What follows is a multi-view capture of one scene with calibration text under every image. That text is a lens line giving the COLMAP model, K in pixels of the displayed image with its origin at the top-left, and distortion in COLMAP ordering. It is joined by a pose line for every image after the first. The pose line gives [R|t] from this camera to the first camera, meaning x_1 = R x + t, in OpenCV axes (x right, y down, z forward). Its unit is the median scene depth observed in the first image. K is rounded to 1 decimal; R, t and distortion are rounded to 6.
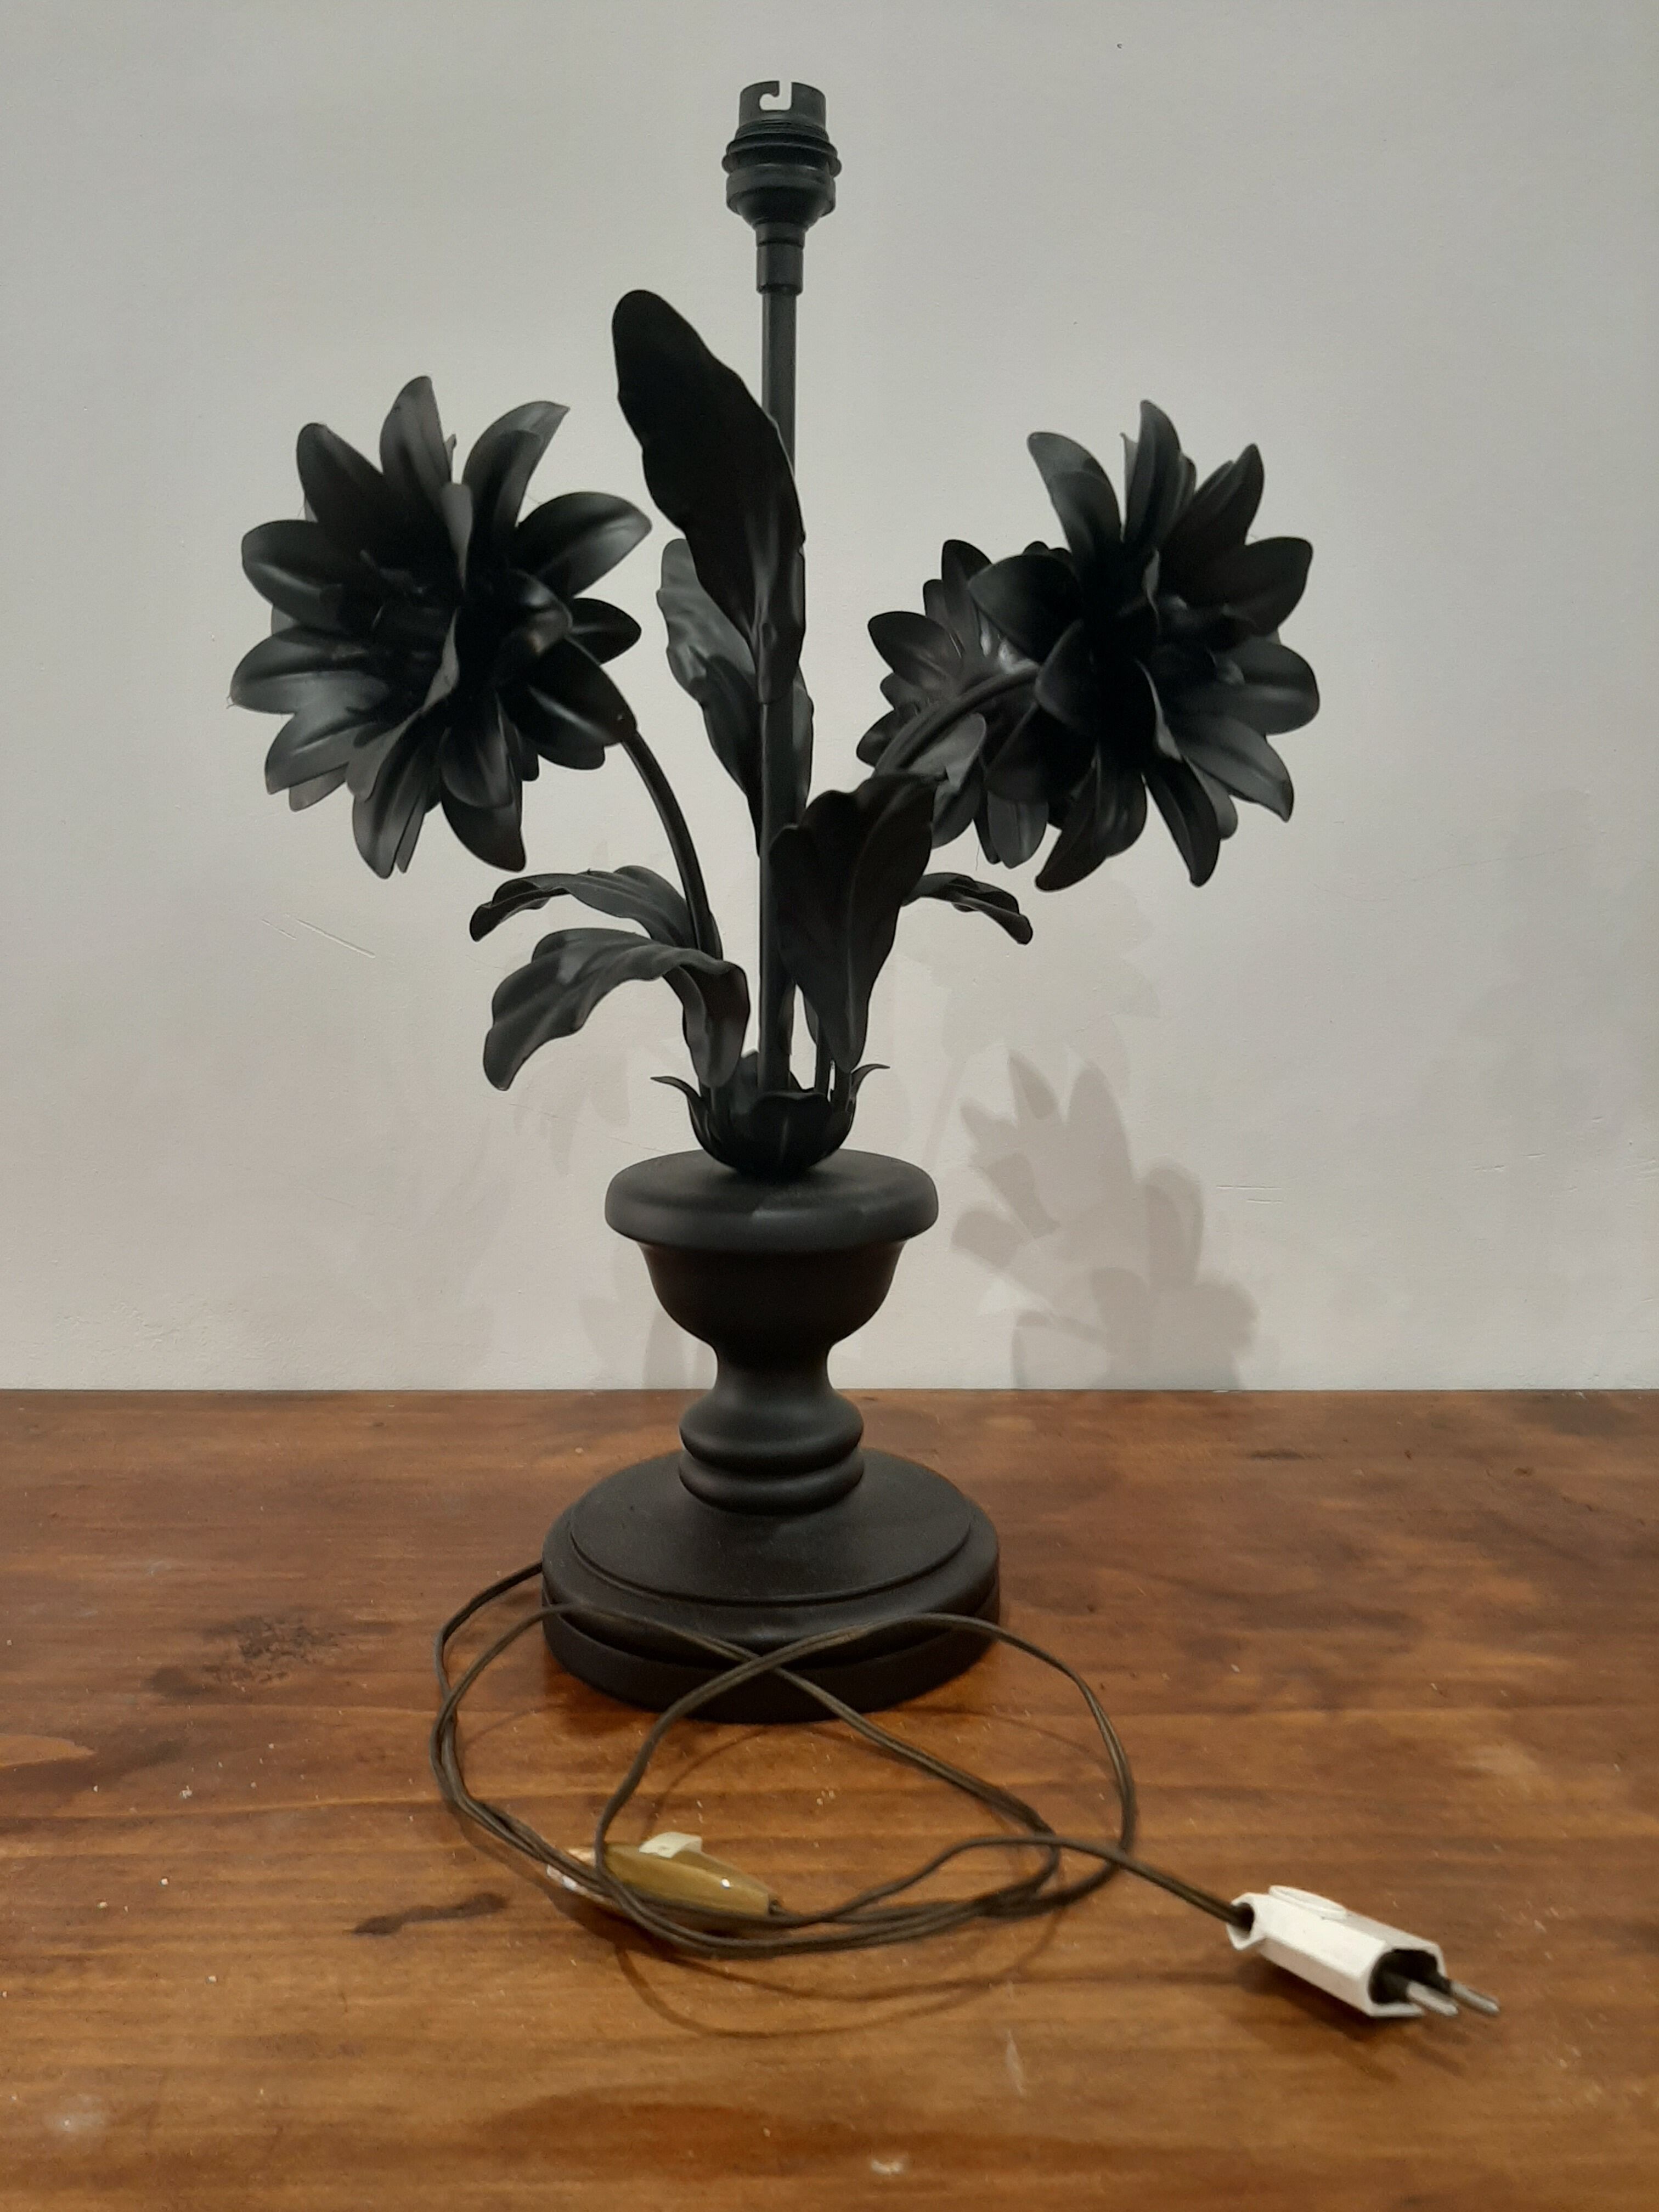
lens RADIAL K [[1778.5, 0, 822.8], [0, 1778.5, 1120.5], [0, 0, 1]] dist [0.037784, -0.076364]
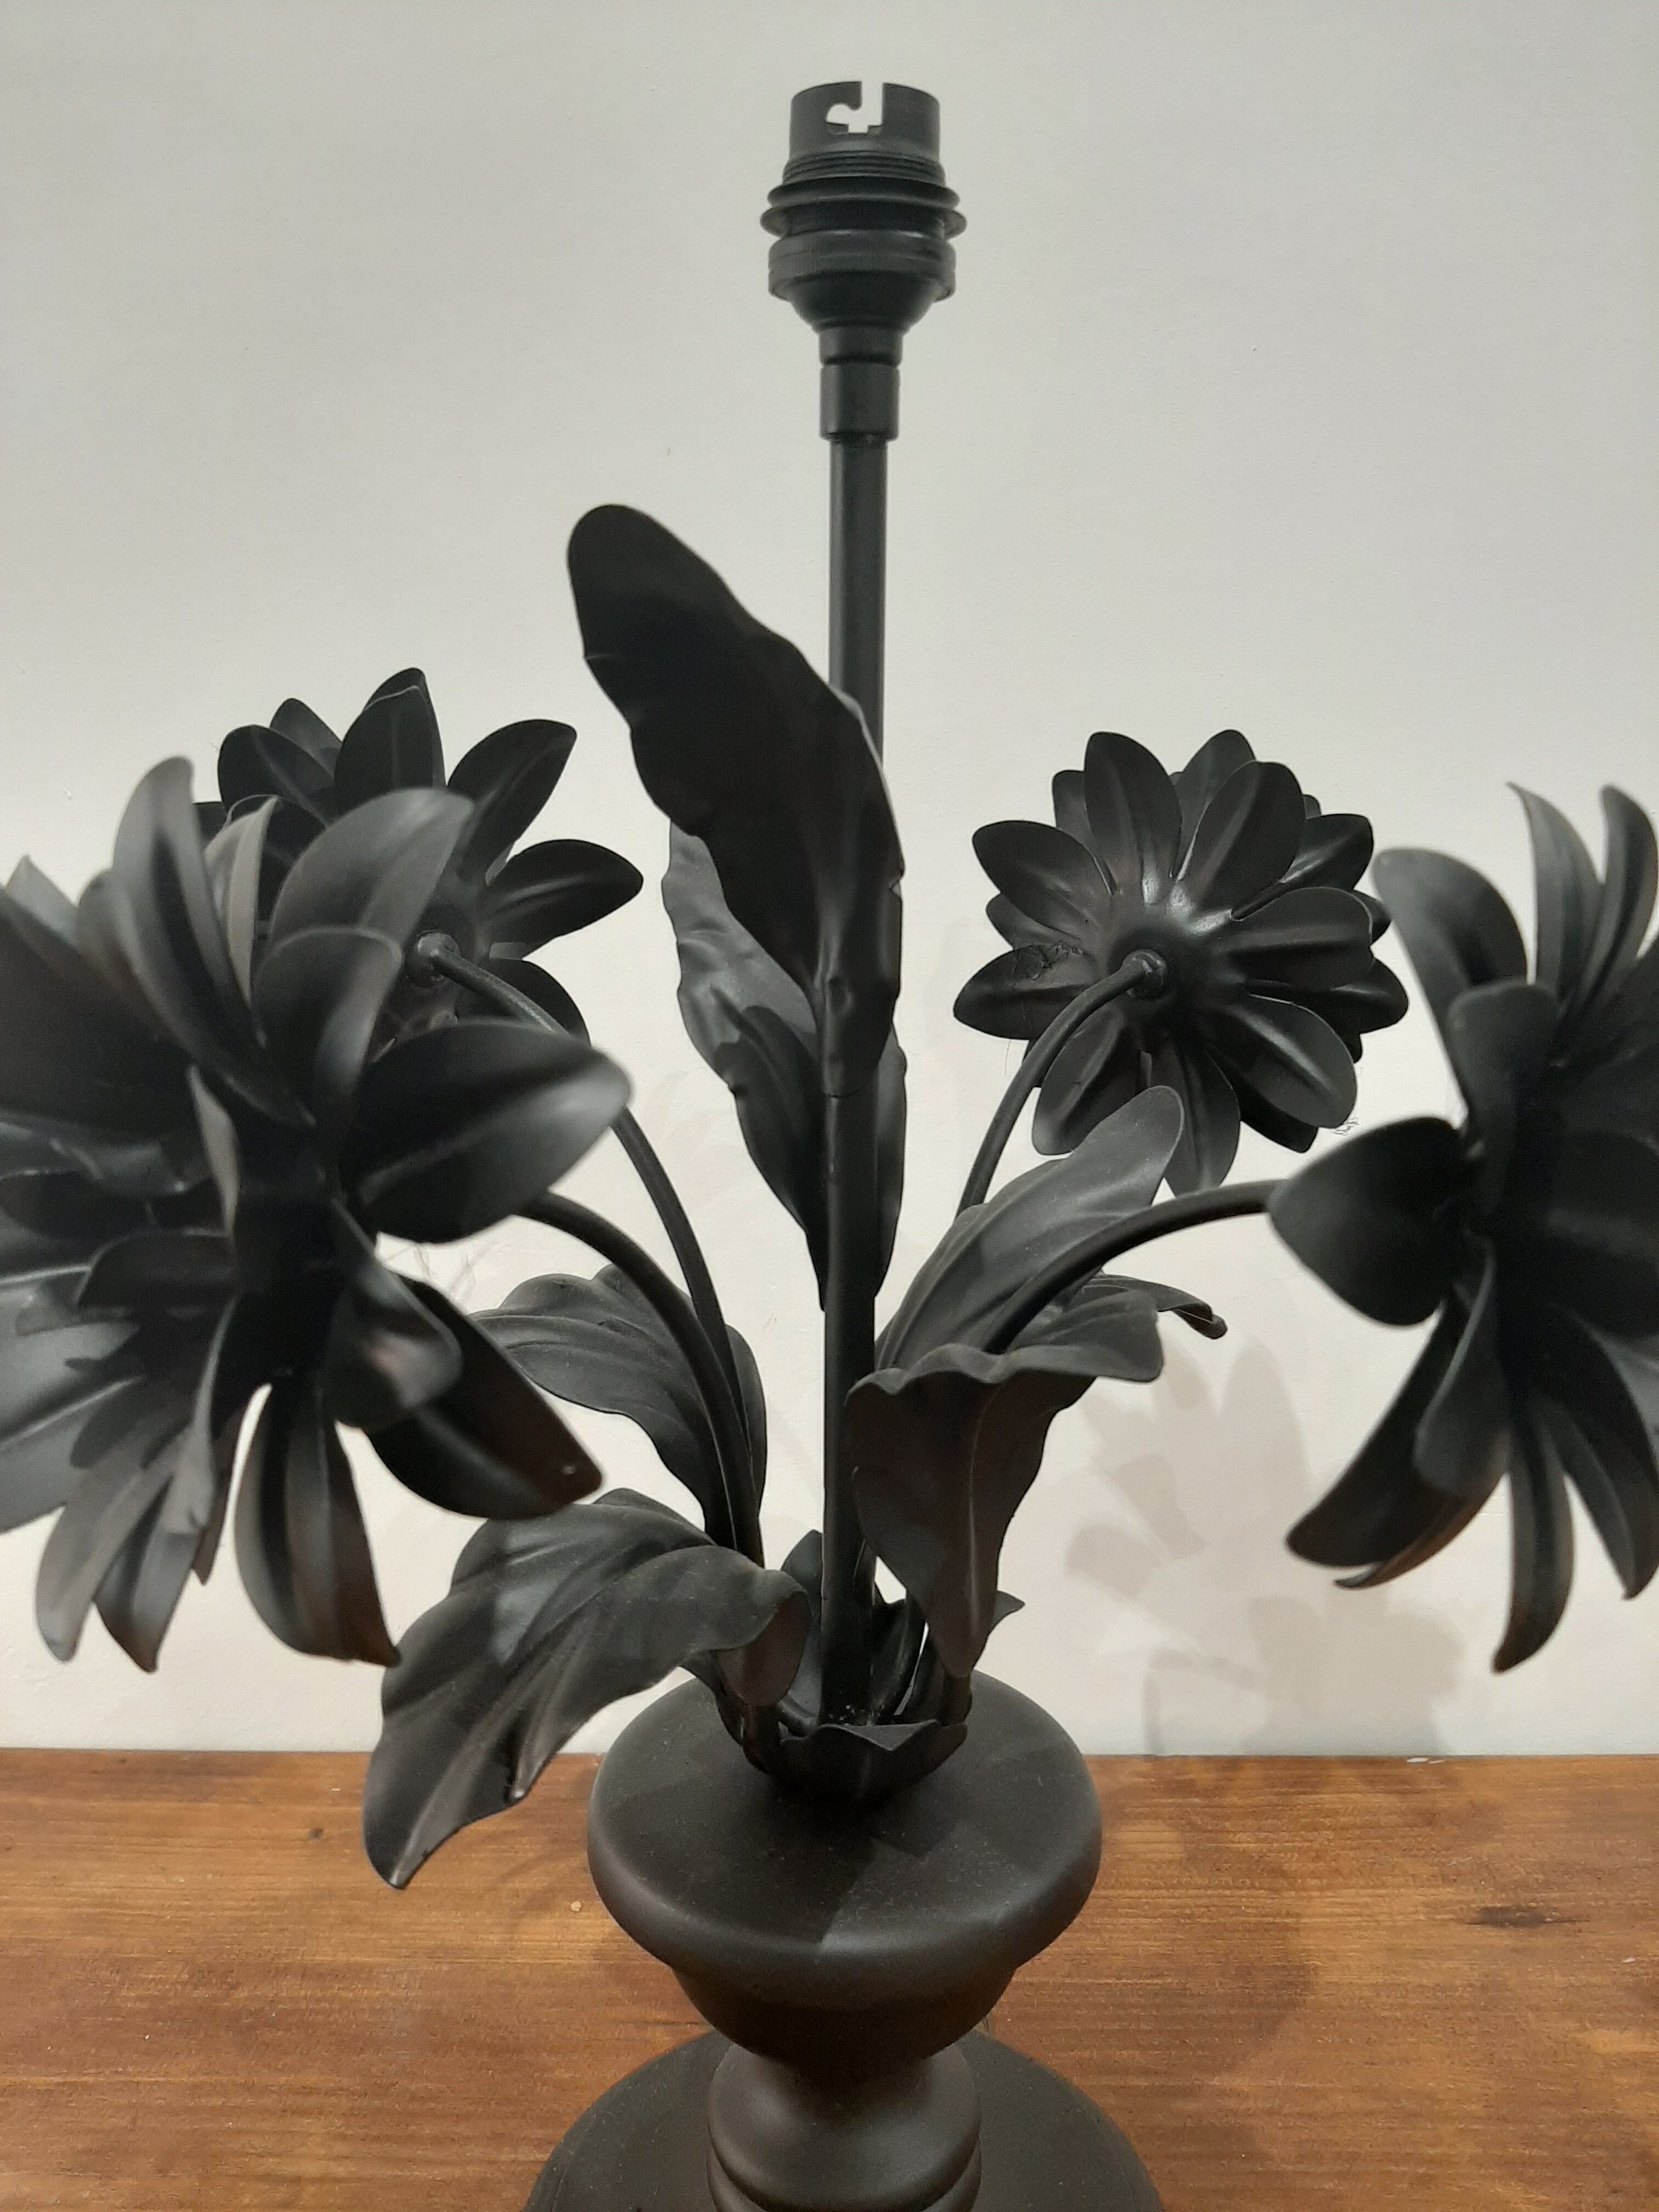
lens RADIAL K [[1778.5, 0, 841.9], [0, 1778.5, 1106.8], [0, 0, 1]] dist [0.037784, -0.076364]
pose [[0.999968, -0.003794, -0.007089, -0.025695], [0.004302, 0.997319, 0.073053, -0.278064], [0.006793, -0.073082, 0.997303, 0.380996]]
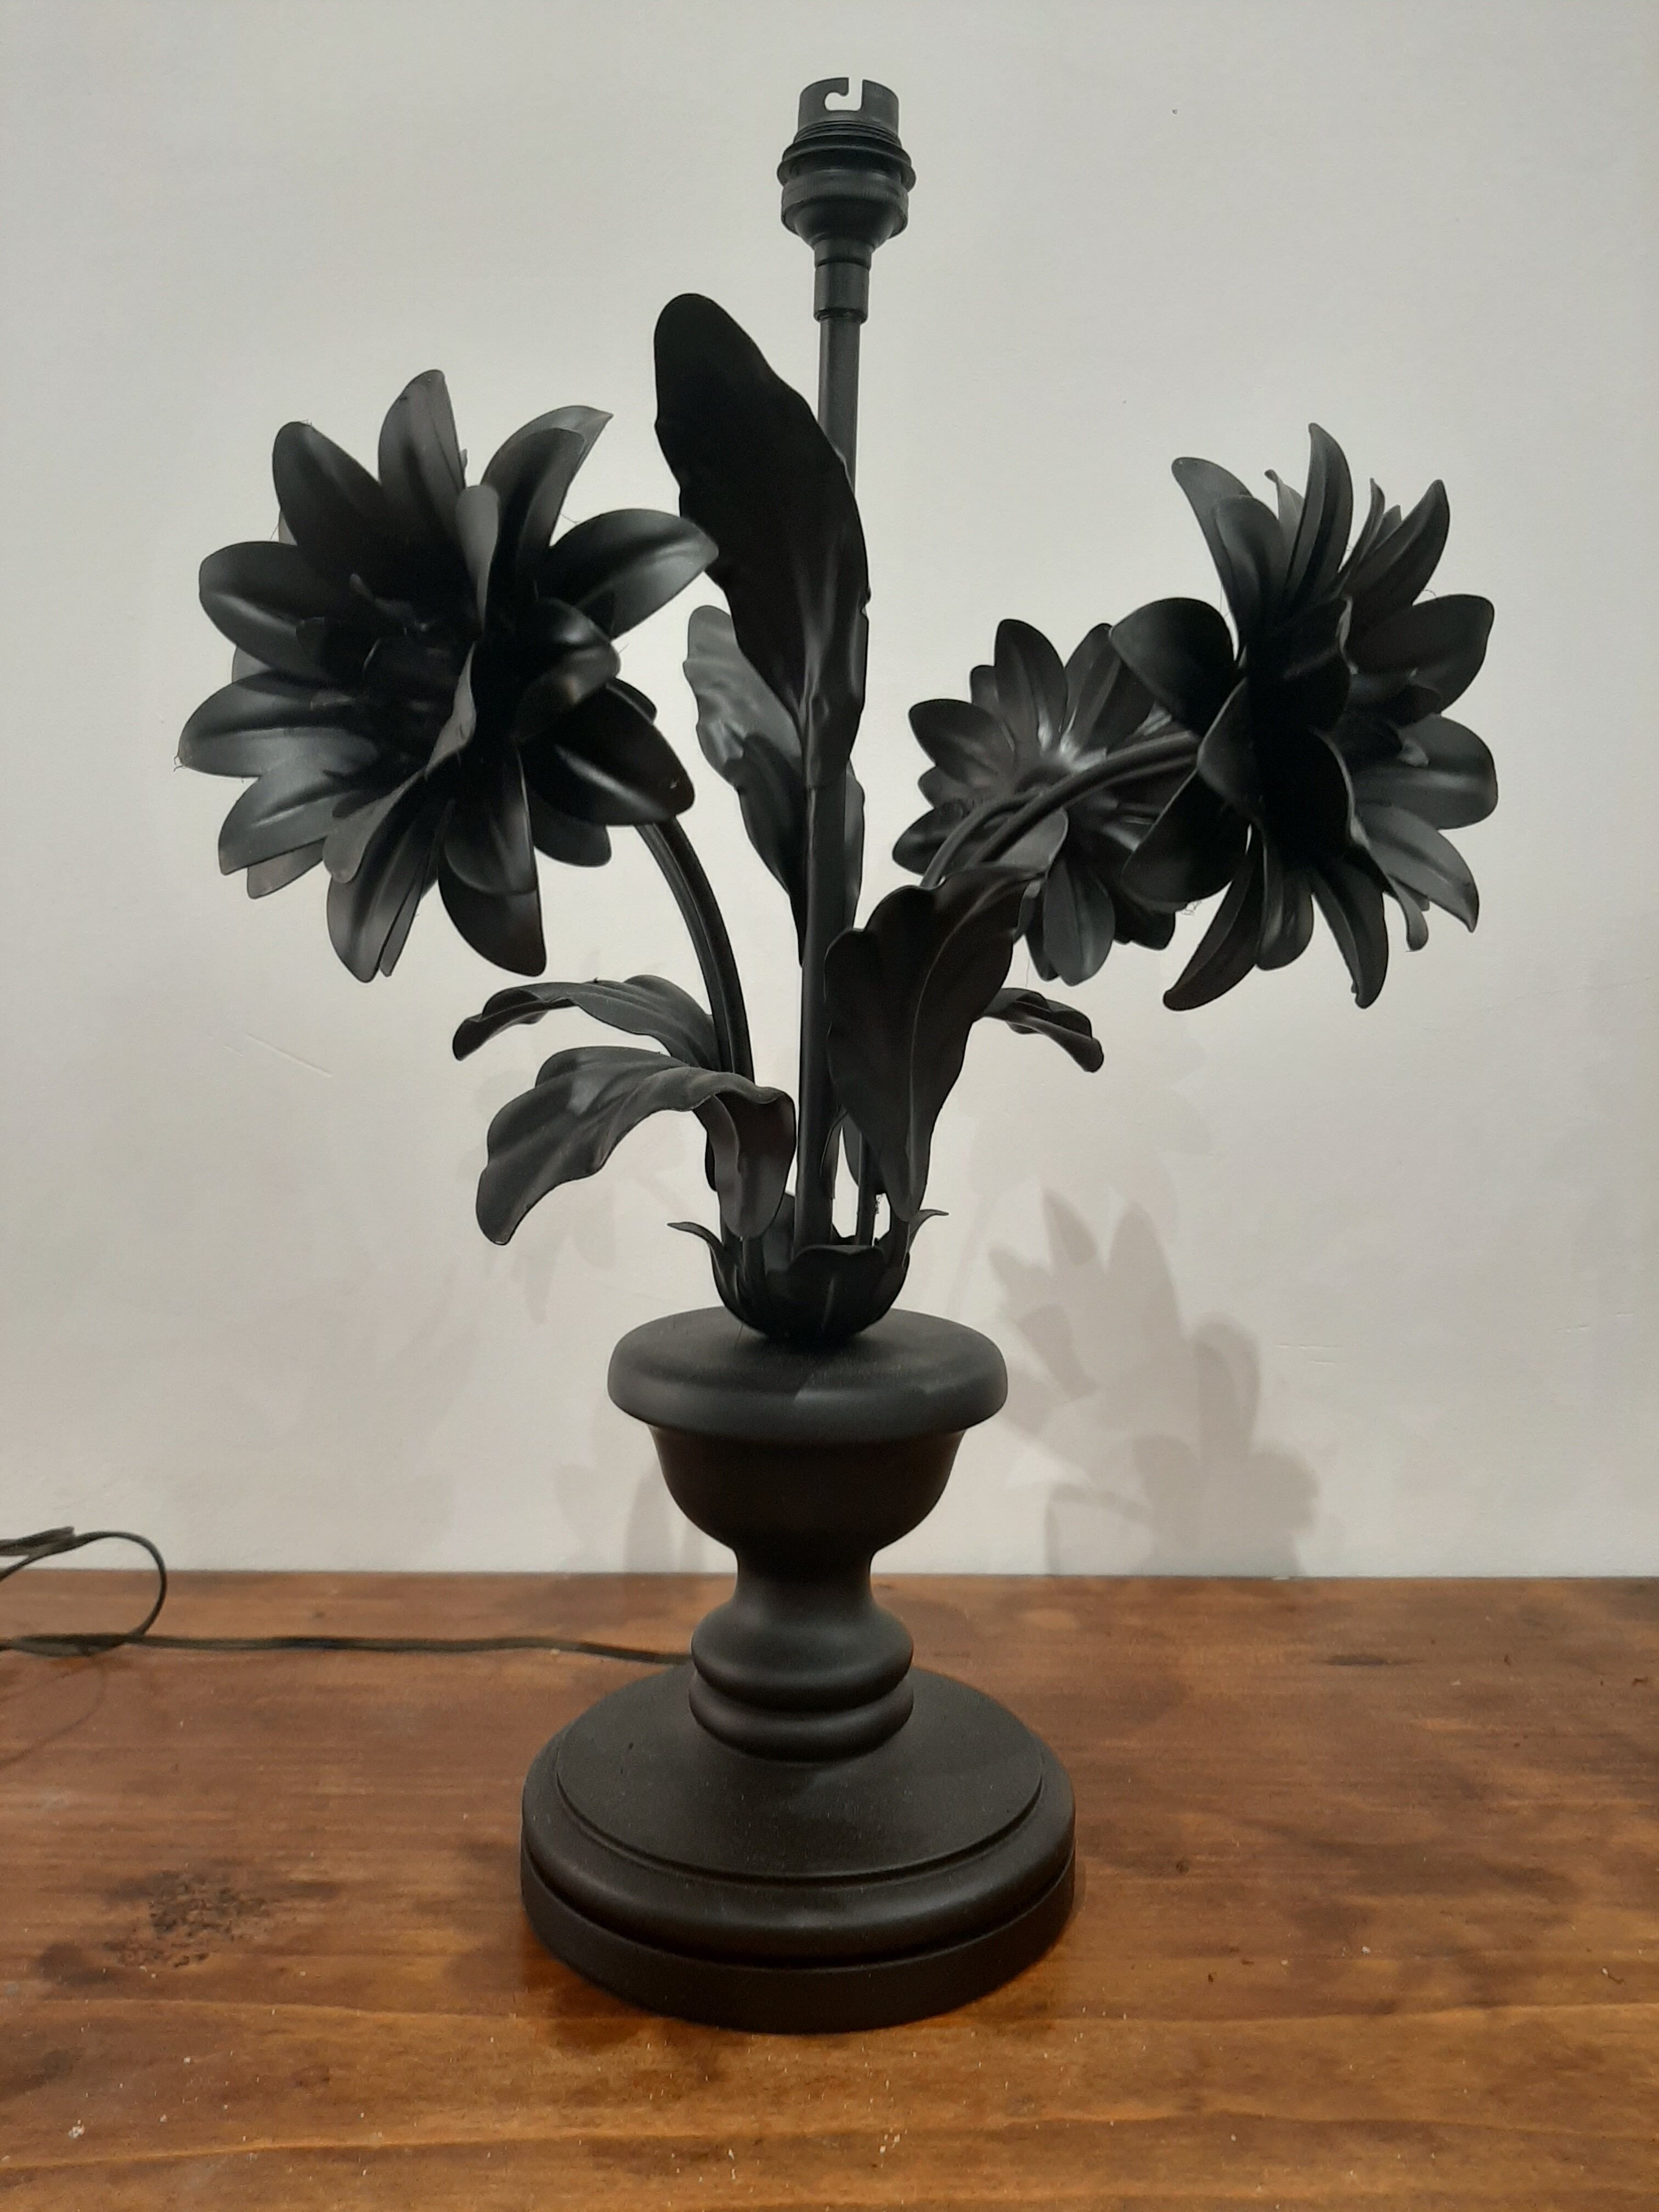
lens RADIAL K [[1778.5, 0, 832.7], [0, 1778.5, 1110.7], [0, 0, 1]] dist [0.037784, -0.076364]
pose [[0.999162, 0.013607, 0.038596, -0.054542], [-0.010709, 0.997177, -0.074313, -0.017208], [-0.039498, 0.073837, 0.996488, 0.163048]]
